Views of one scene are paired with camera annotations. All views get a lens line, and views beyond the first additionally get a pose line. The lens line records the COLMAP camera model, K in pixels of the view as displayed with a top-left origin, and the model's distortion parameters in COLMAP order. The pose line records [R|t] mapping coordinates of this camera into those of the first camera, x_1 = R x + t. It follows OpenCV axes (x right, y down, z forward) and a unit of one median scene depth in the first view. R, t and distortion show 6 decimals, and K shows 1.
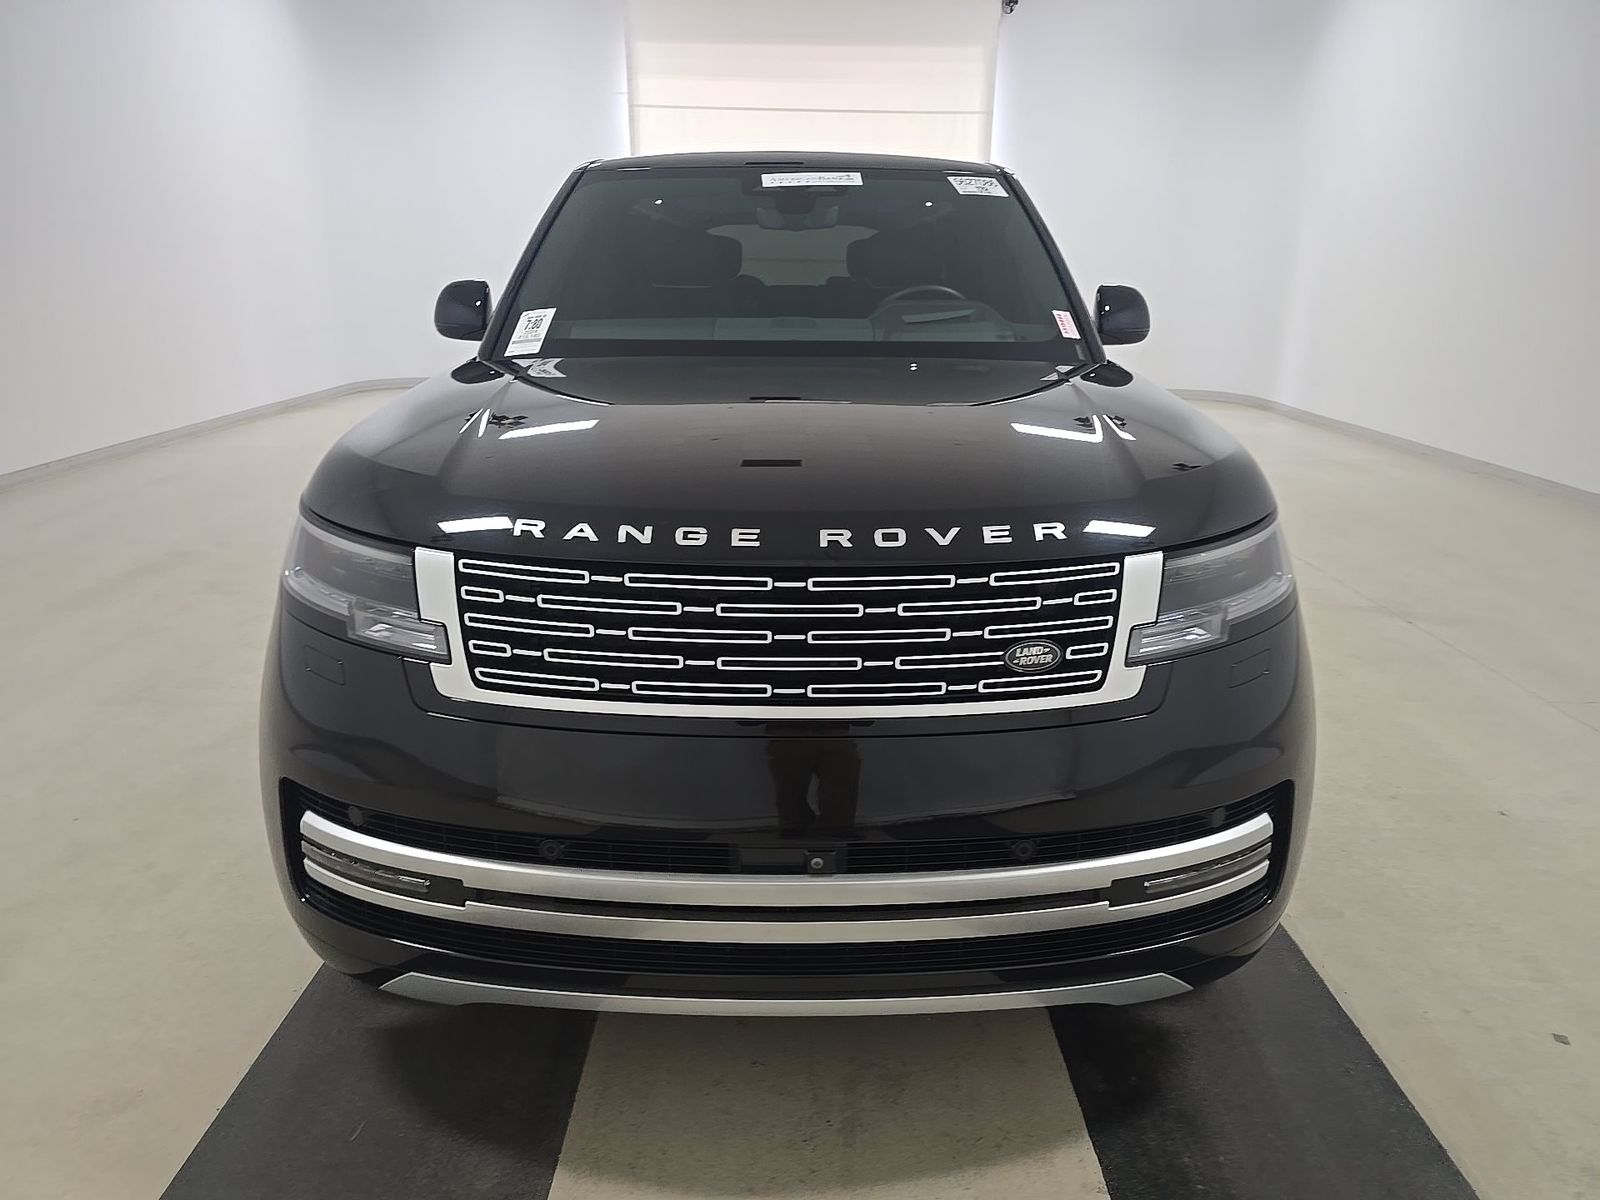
lens RADIAL K [[1068.7, 0, 800.0], [0, 1068.7, 600.0], [0, 0, 1]] dist [0.021293, -0.005521]
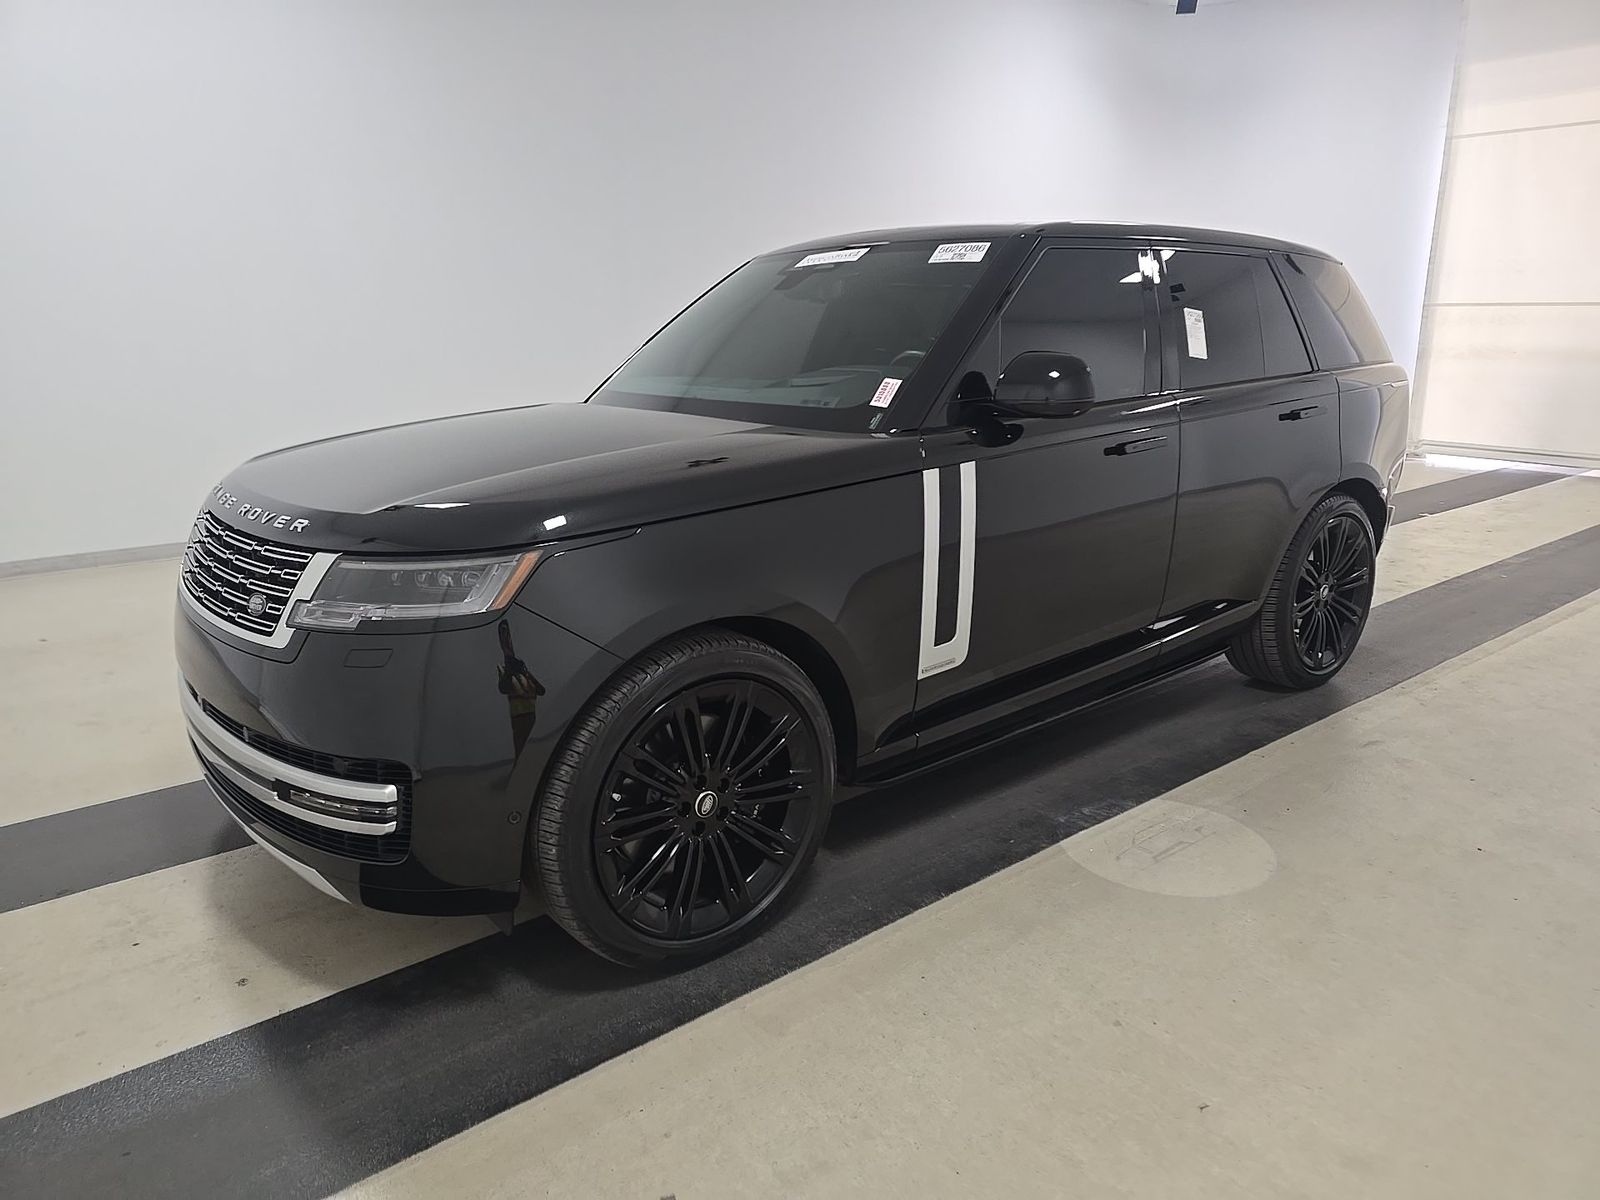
lens RADIAL K [[1068.7, 0, 800.0], [0, 1068.7, 600.0], [0, 0, 1]] dist [0.021293, -0.005521]
pose [[0.618175, 0.173836, -0.766577, 1.031946], [-0.211520, 0.976054, 0.050768, -0.106369], [0.757046, 0.130762, 0.640142, 0.346312]]
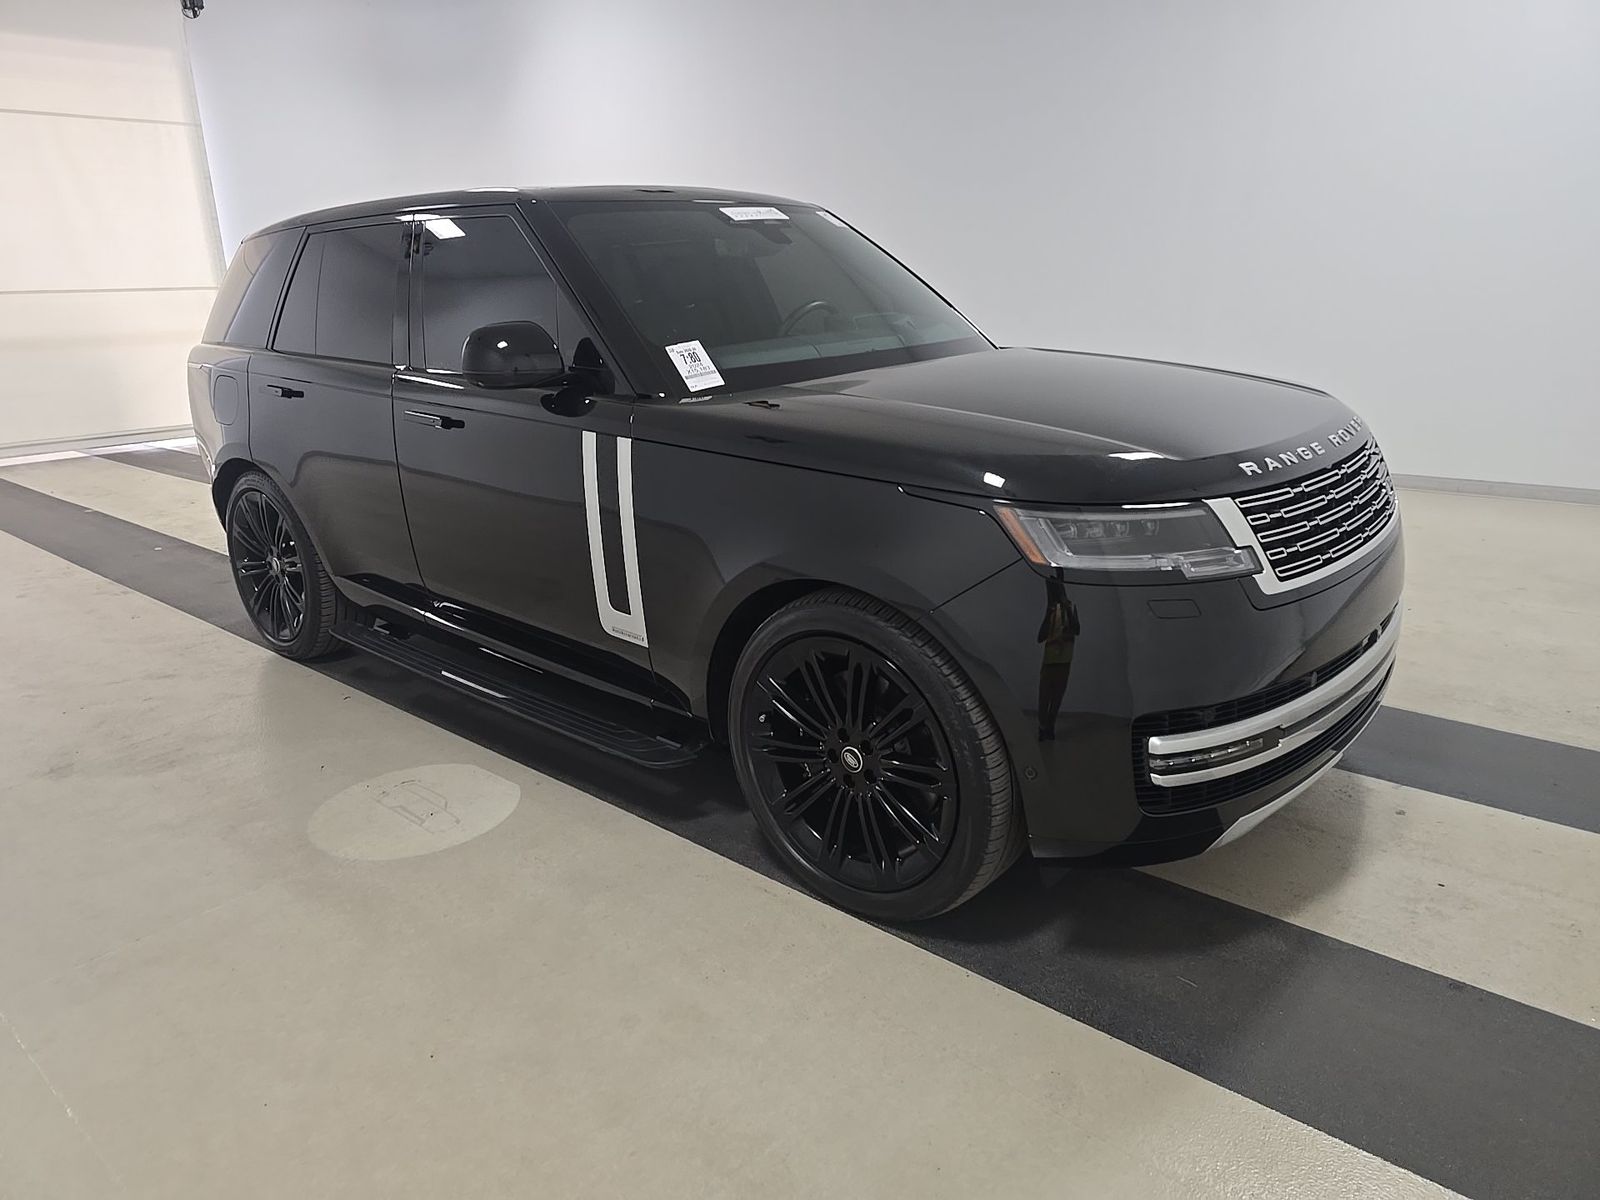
lens RADIAL K [[1074.1, 0, 800.0], [0, 1074.1, 600.0], [0, 0, 1]] dist [0.002704, -0.001984]
pose [[0.664959, -0.261229, 0.699707, -1.109374], [0.269294, 0.957682, 0.101620, -0.135029], [-0.696642, 0.120854, 0.707166, 0.286964]]
